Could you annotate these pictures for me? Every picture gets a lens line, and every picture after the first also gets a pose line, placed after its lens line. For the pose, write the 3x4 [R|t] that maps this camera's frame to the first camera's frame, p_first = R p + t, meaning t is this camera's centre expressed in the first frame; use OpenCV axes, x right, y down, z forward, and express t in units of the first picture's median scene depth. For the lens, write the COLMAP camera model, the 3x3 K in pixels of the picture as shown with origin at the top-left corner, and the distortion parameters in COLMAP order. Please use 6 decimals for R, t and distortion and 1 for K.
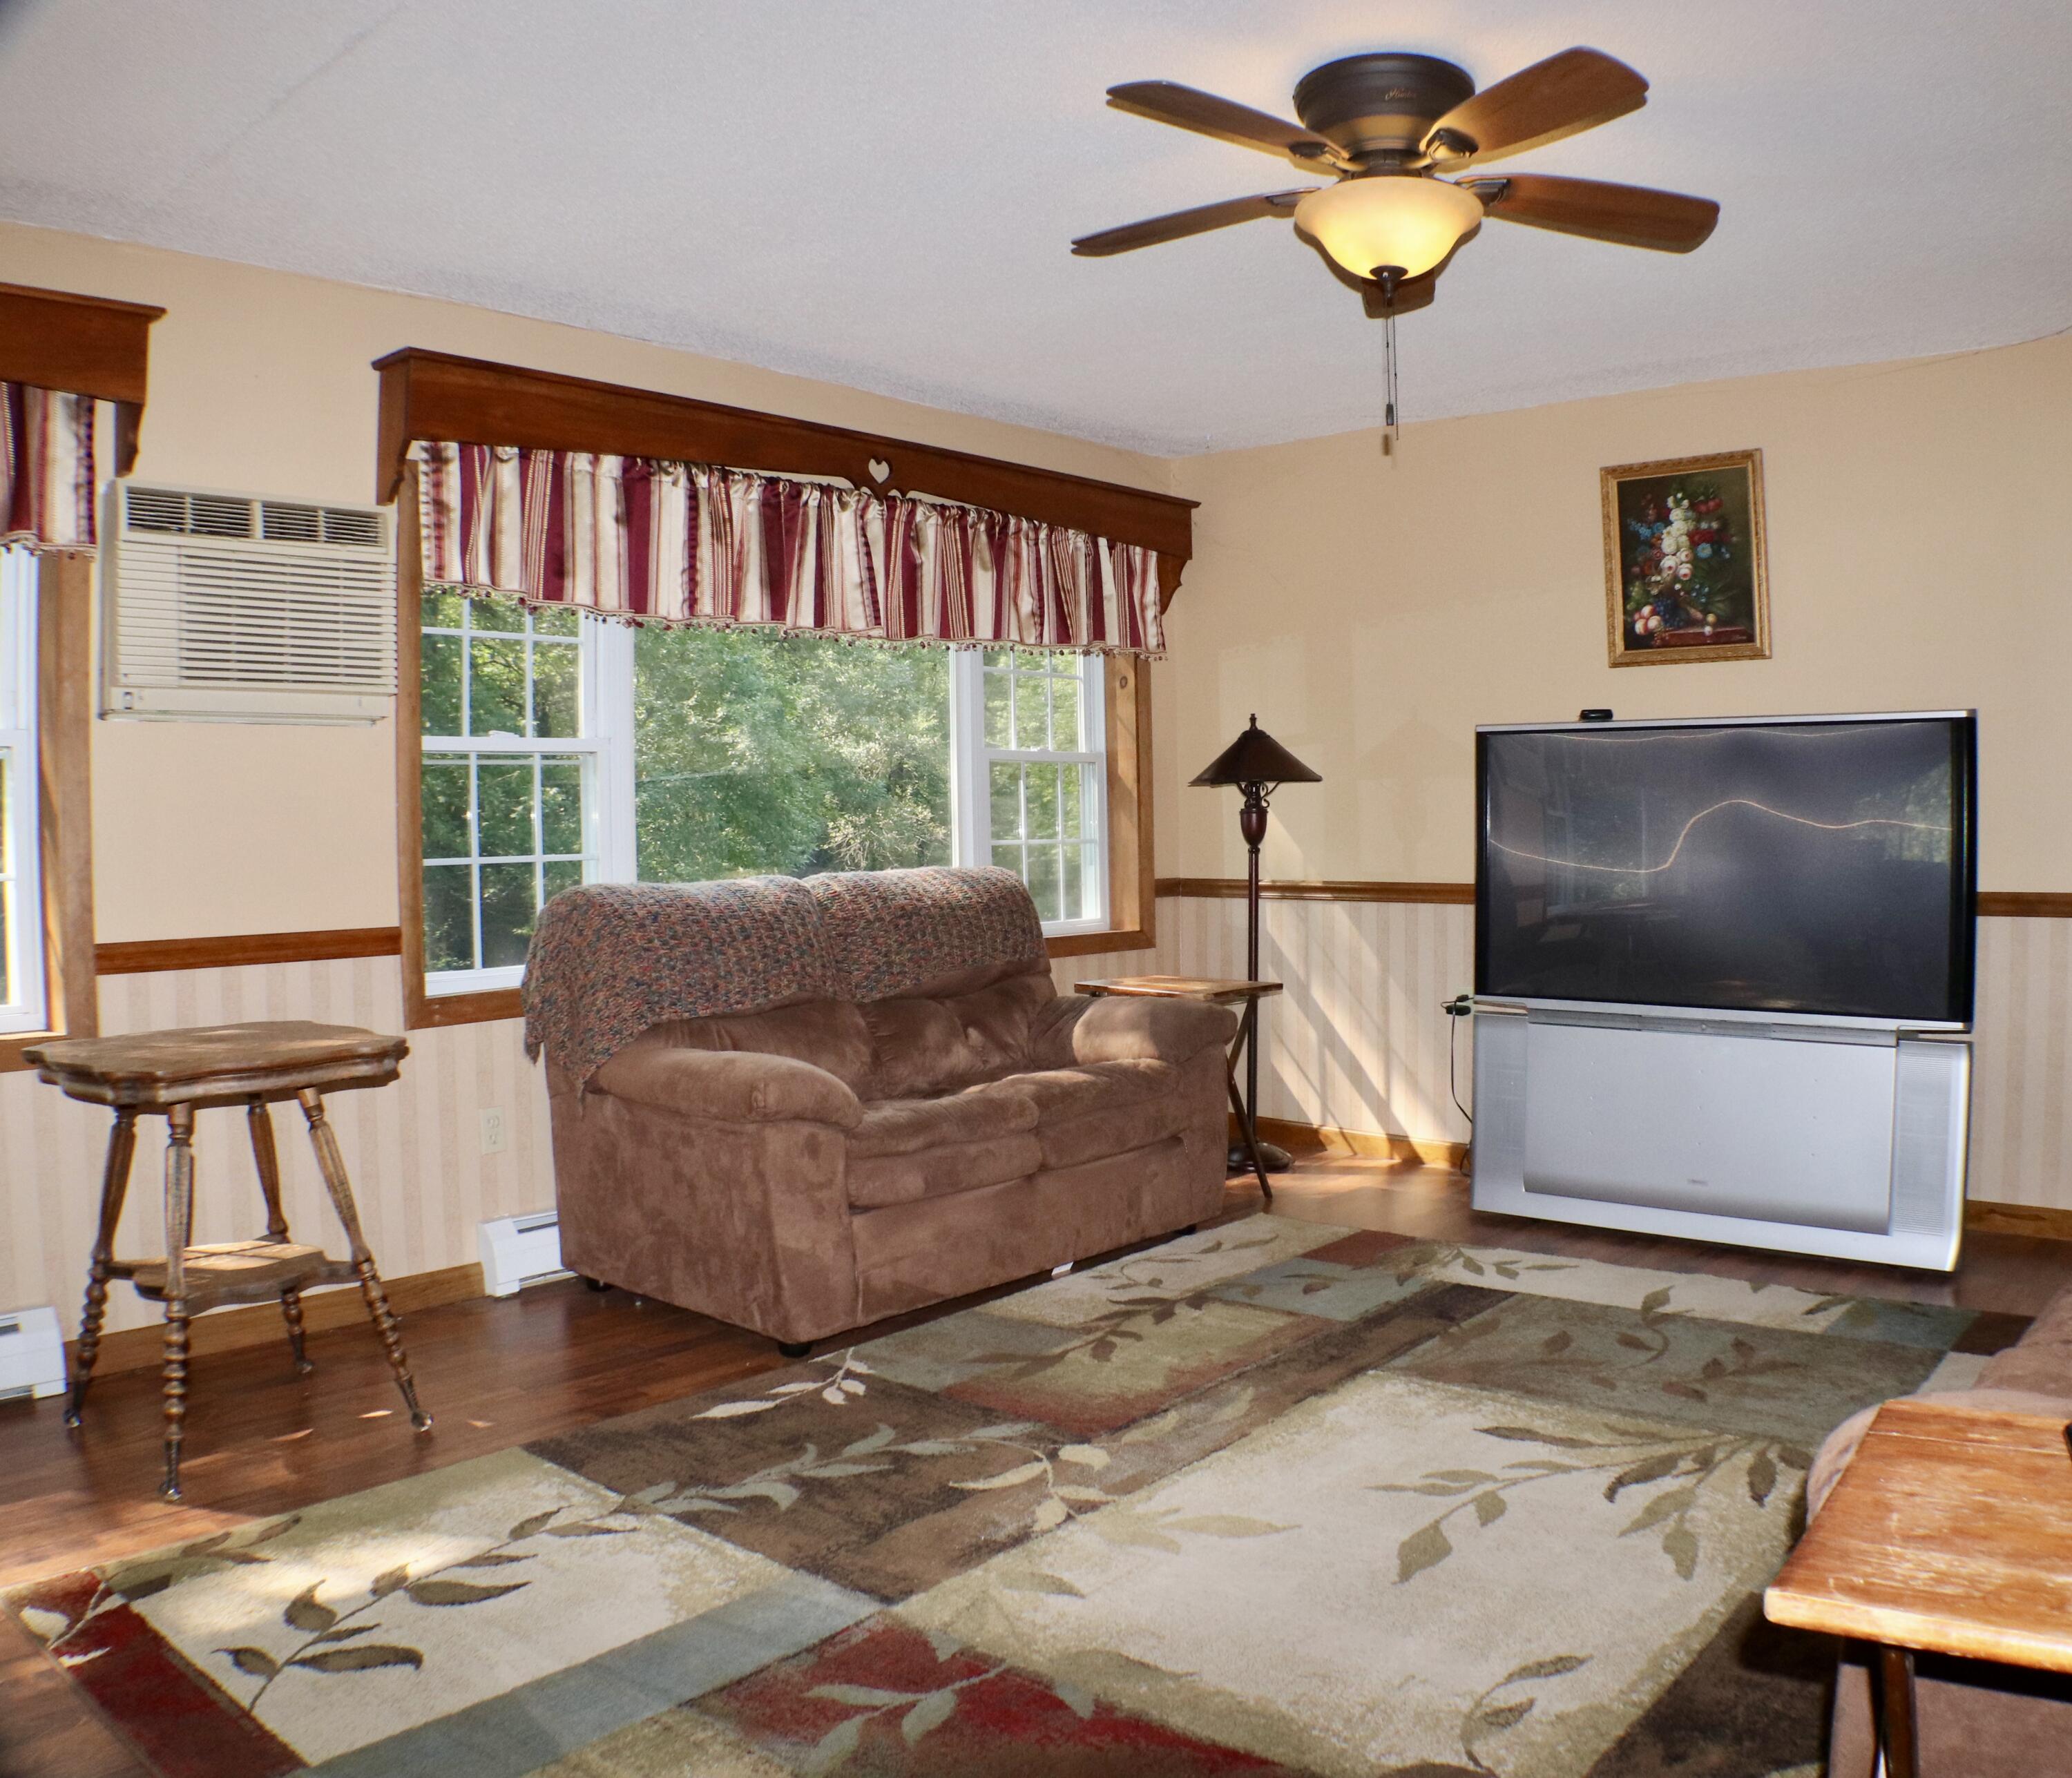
lens RADIAL K [[1699.5, 0, 1078.8], [0, 1699.5, 888.0], [0, 0, 1]] dist [-0.233080, 0.091955]
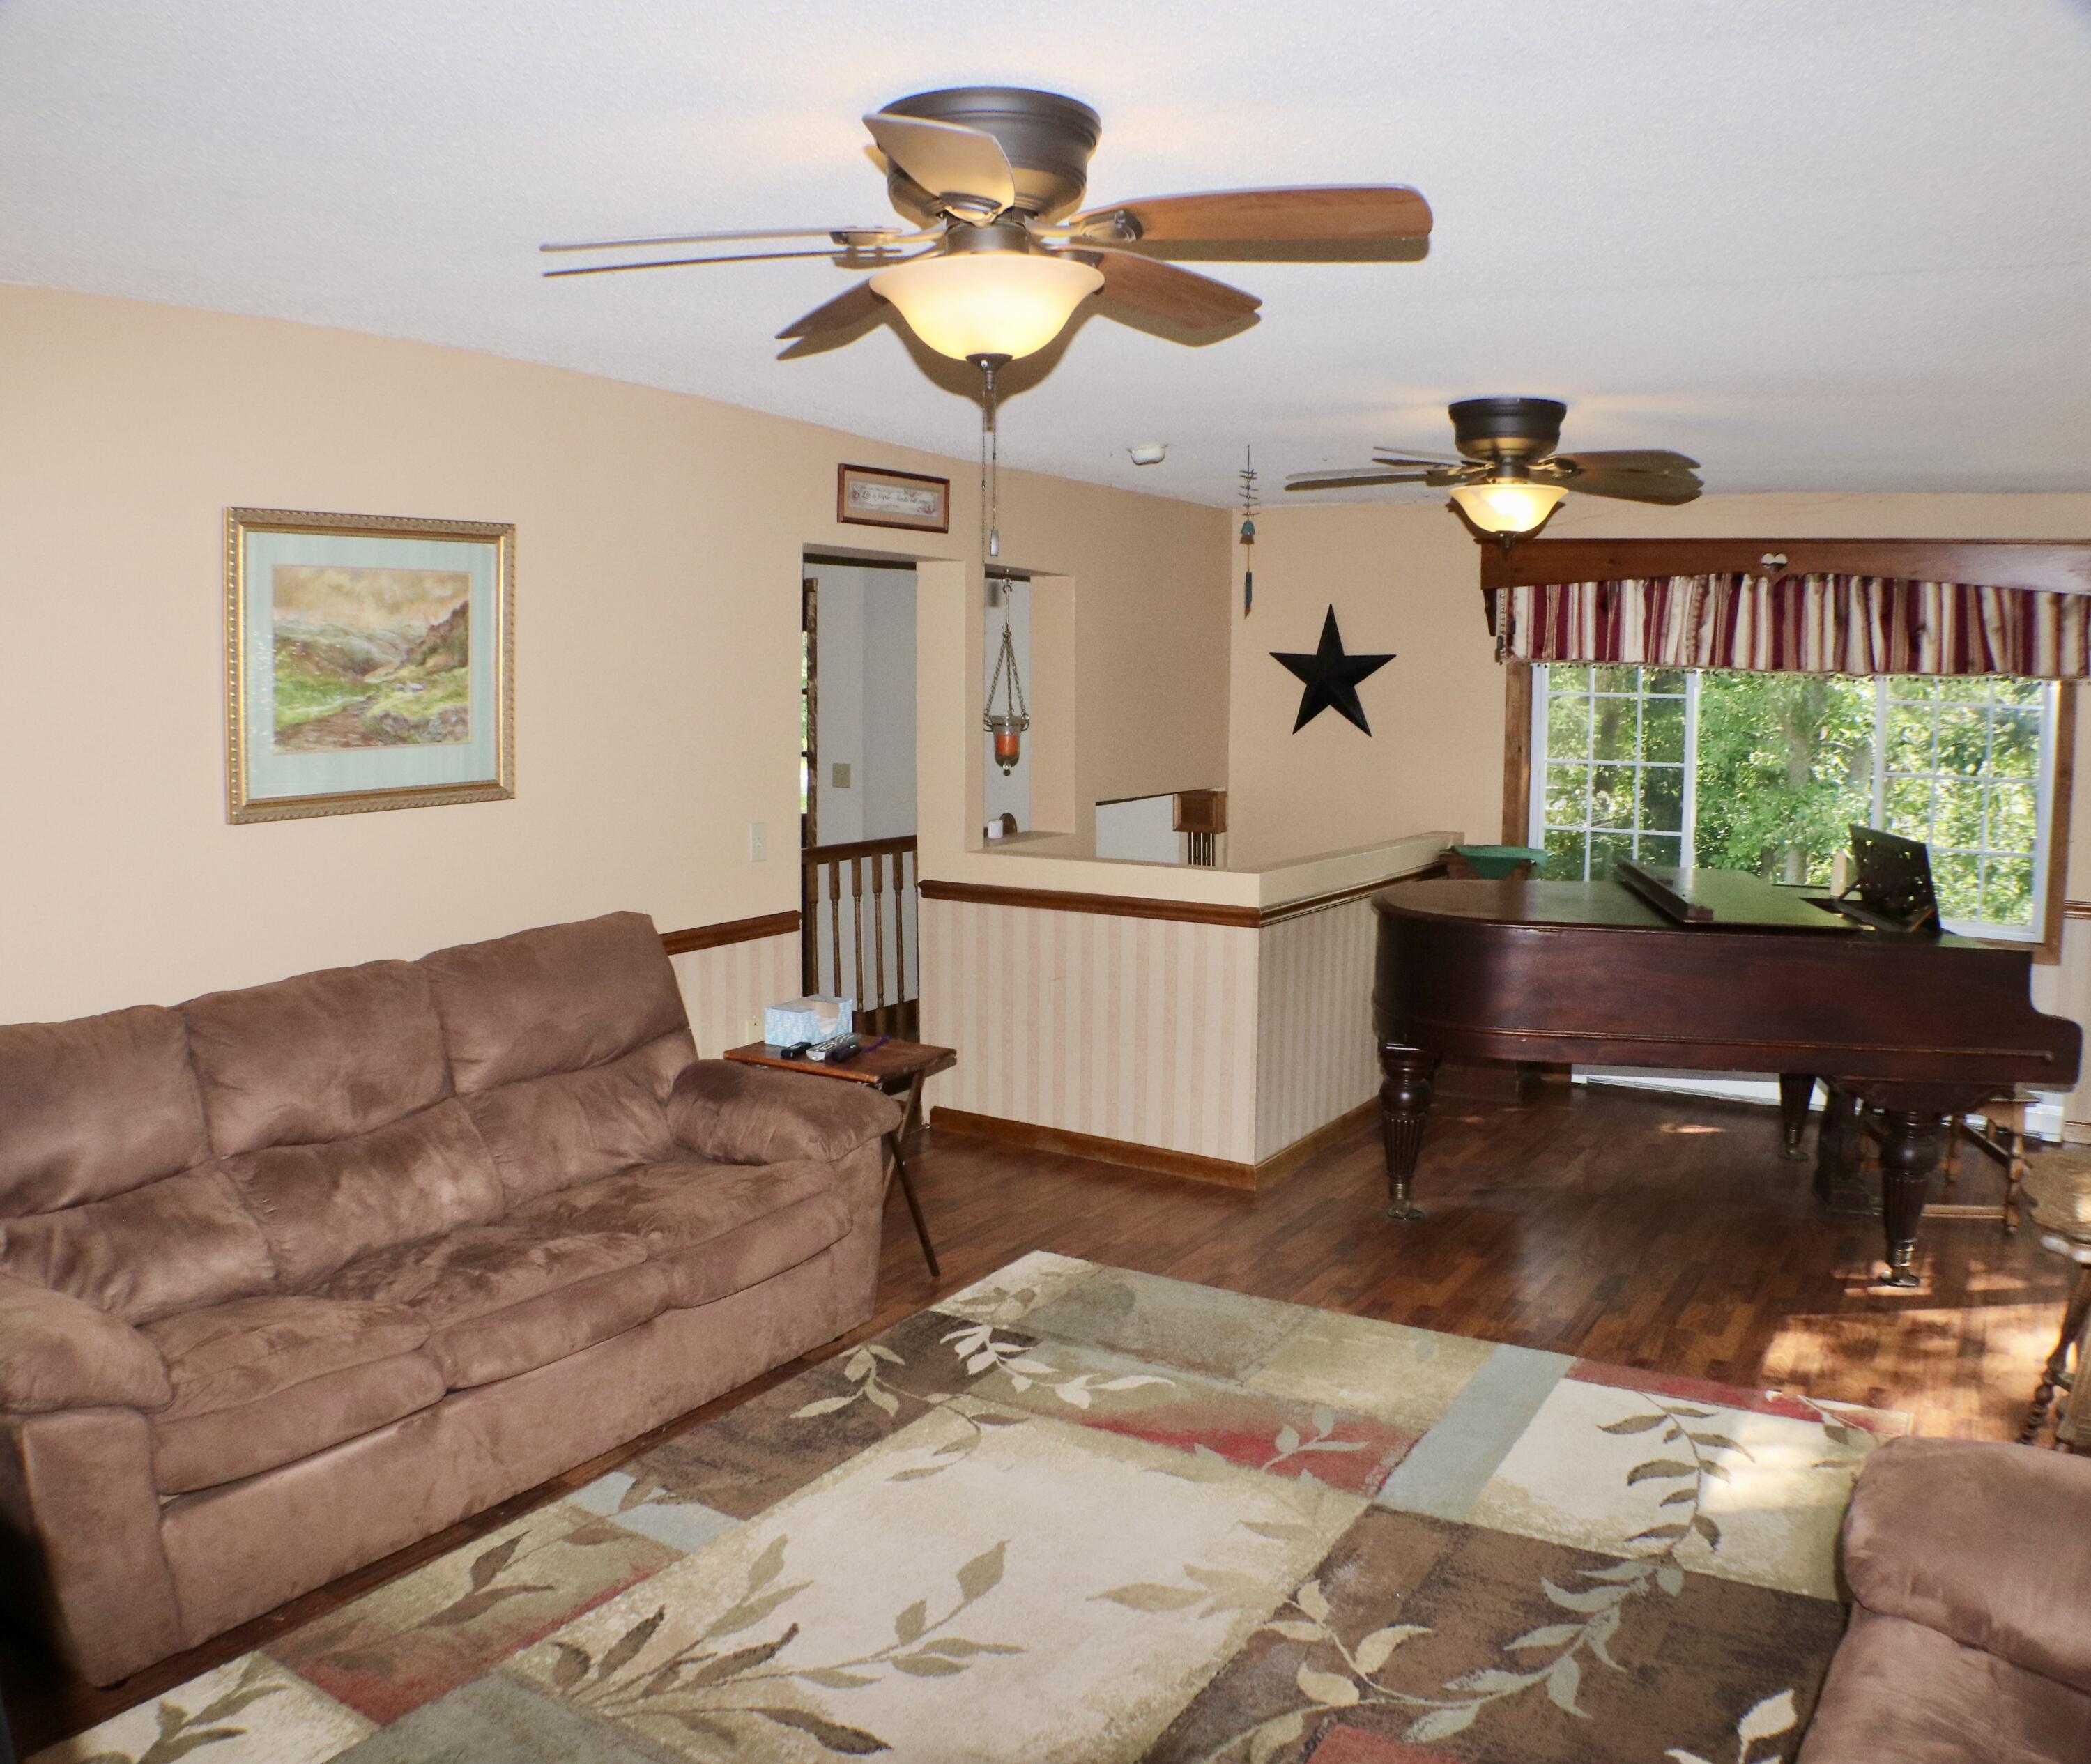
lens RADIAL K [[1701.6, 0, 1045.5], [0, 1701.6, 882.0], [0, 0, 1]] dist [-0.245243, 0.114183]
pose [[-0.988872, 0.023933, -0.146829, 0.260718], [-0.000213, 0.986746, 0.162275, -0.229519], [0.148766, 0.160500, -0.975760, 1.653237]]
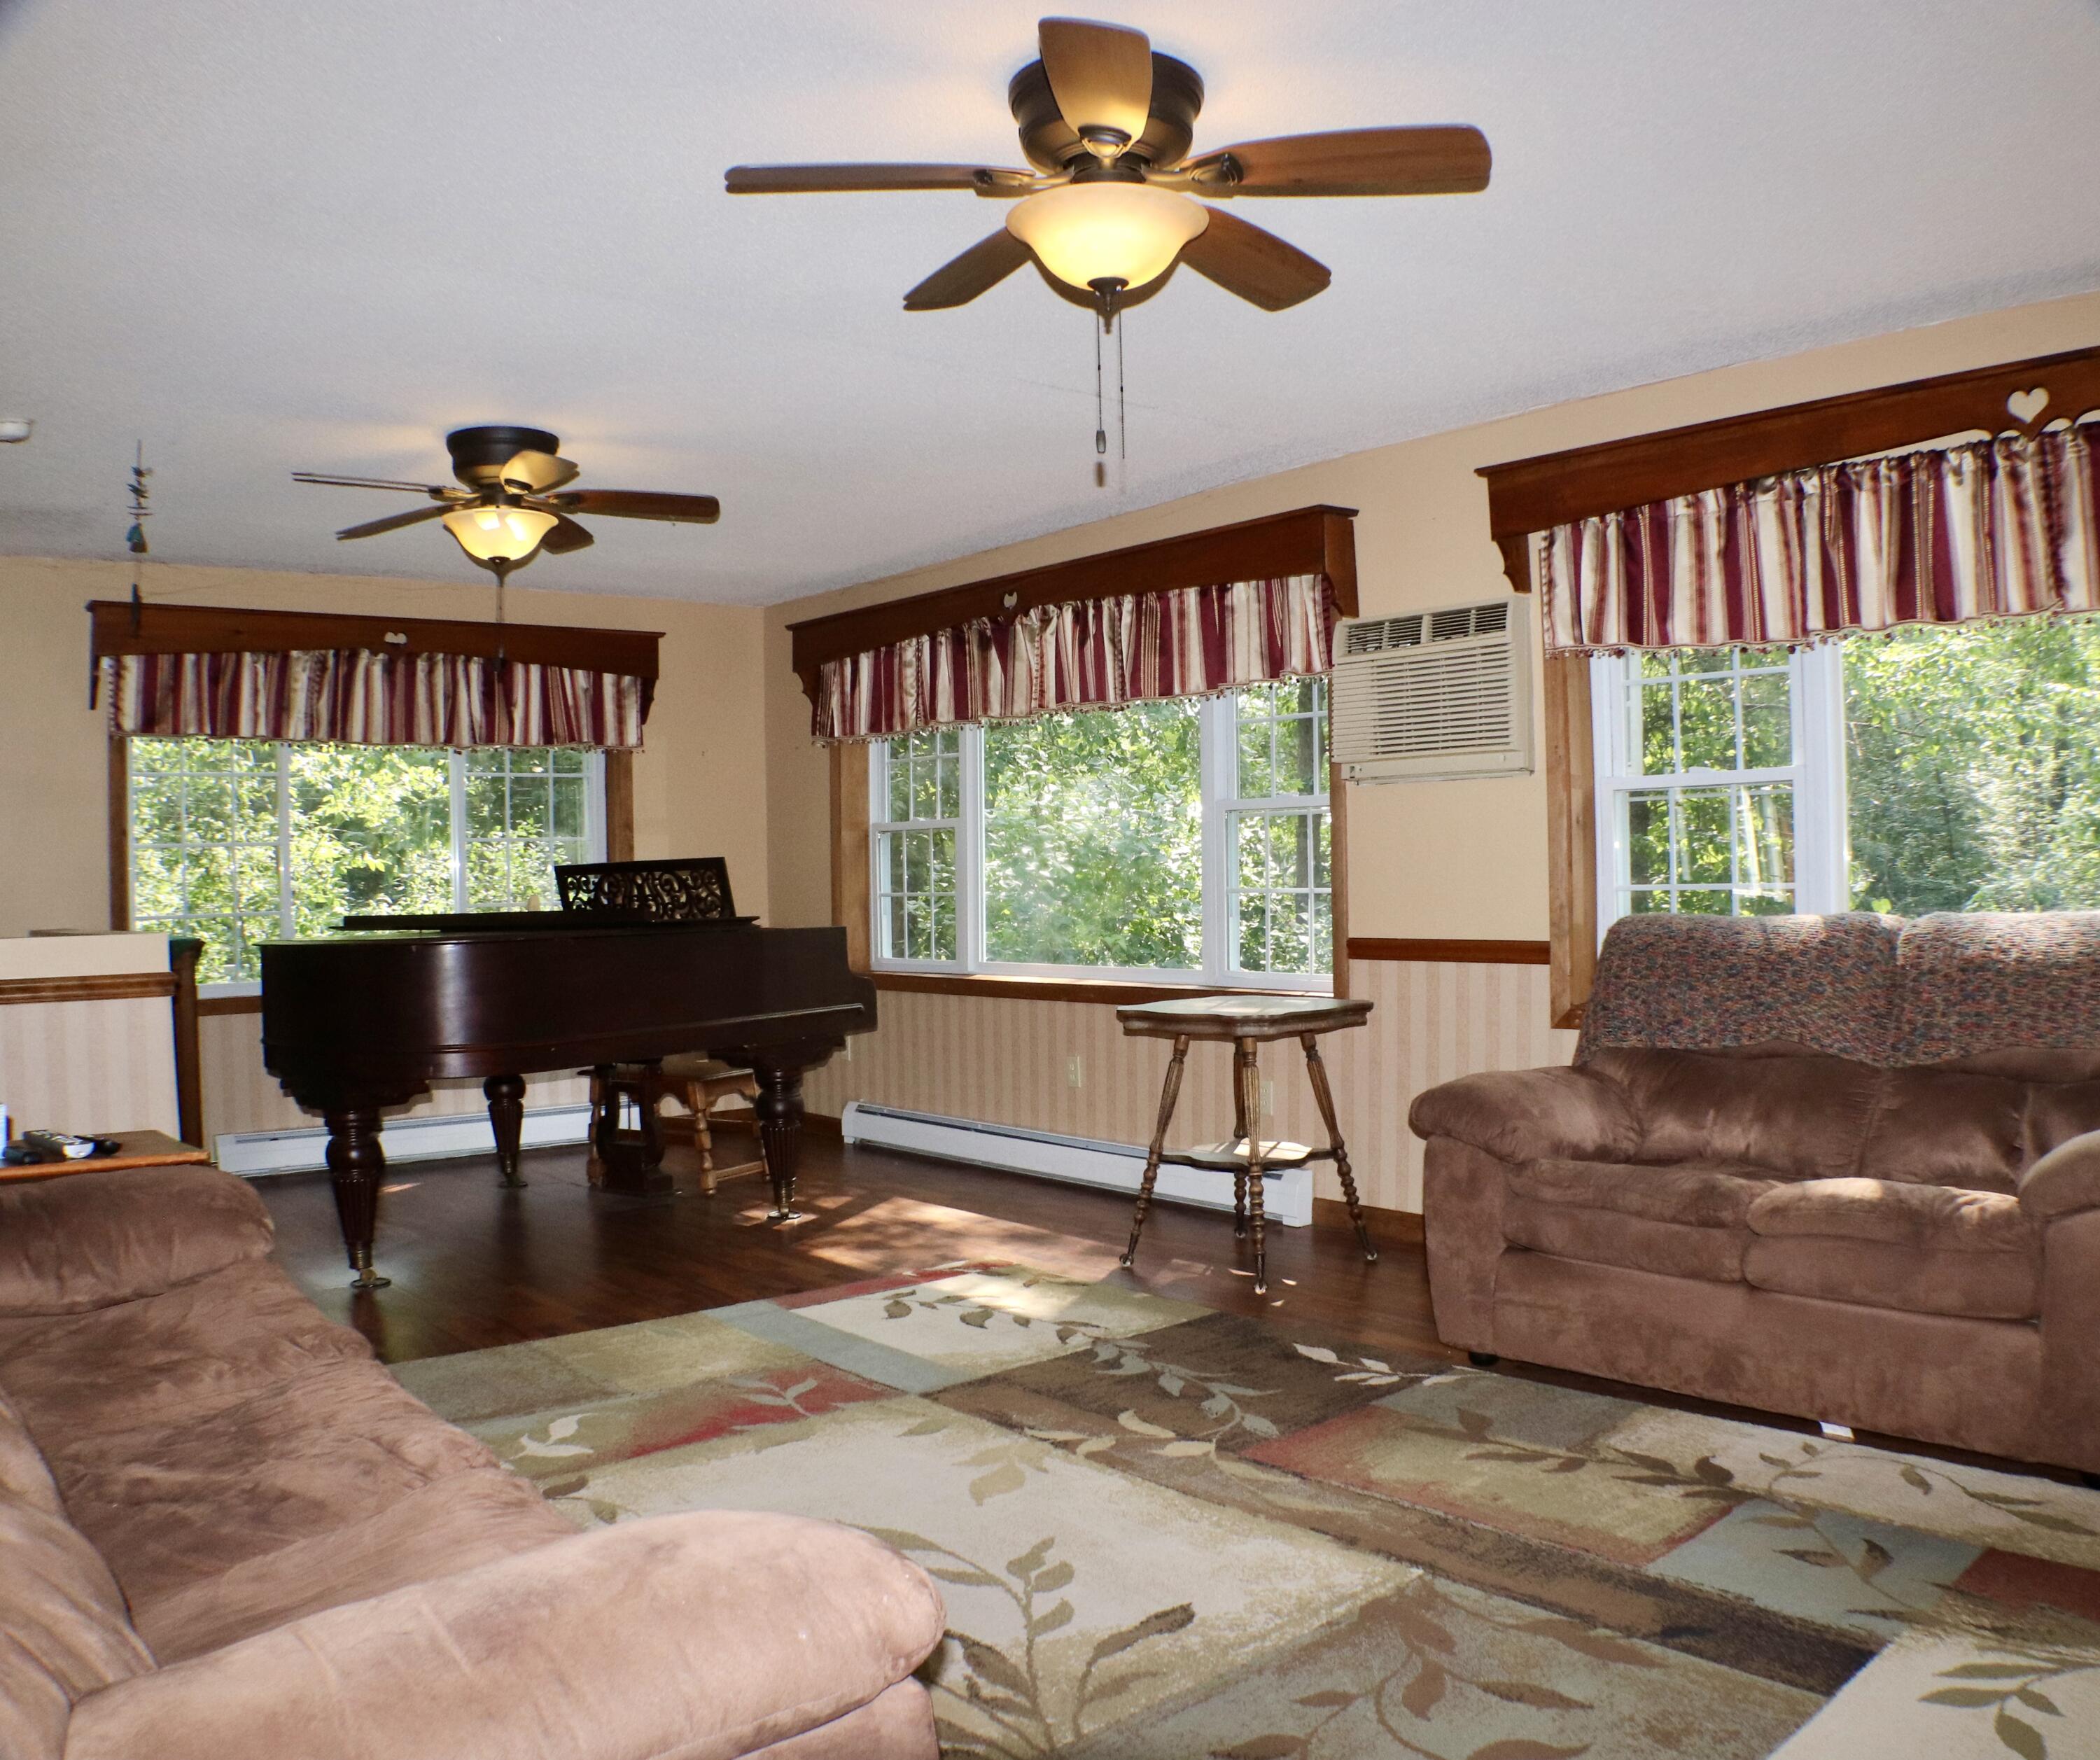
lens RADIAL K [[1688.4, 0, 1069.8], [0, 1688.4, 883.3], [0, 0, 1]] dist [-0.241144, 0.101736]
pose [[-0.148138, 0.023115, -0.988696, 1.003772], [-0.014747, 0.999564, 0.025579, -0.053294], [0.988857, 0.018369, -0.147733, 1.002329]]
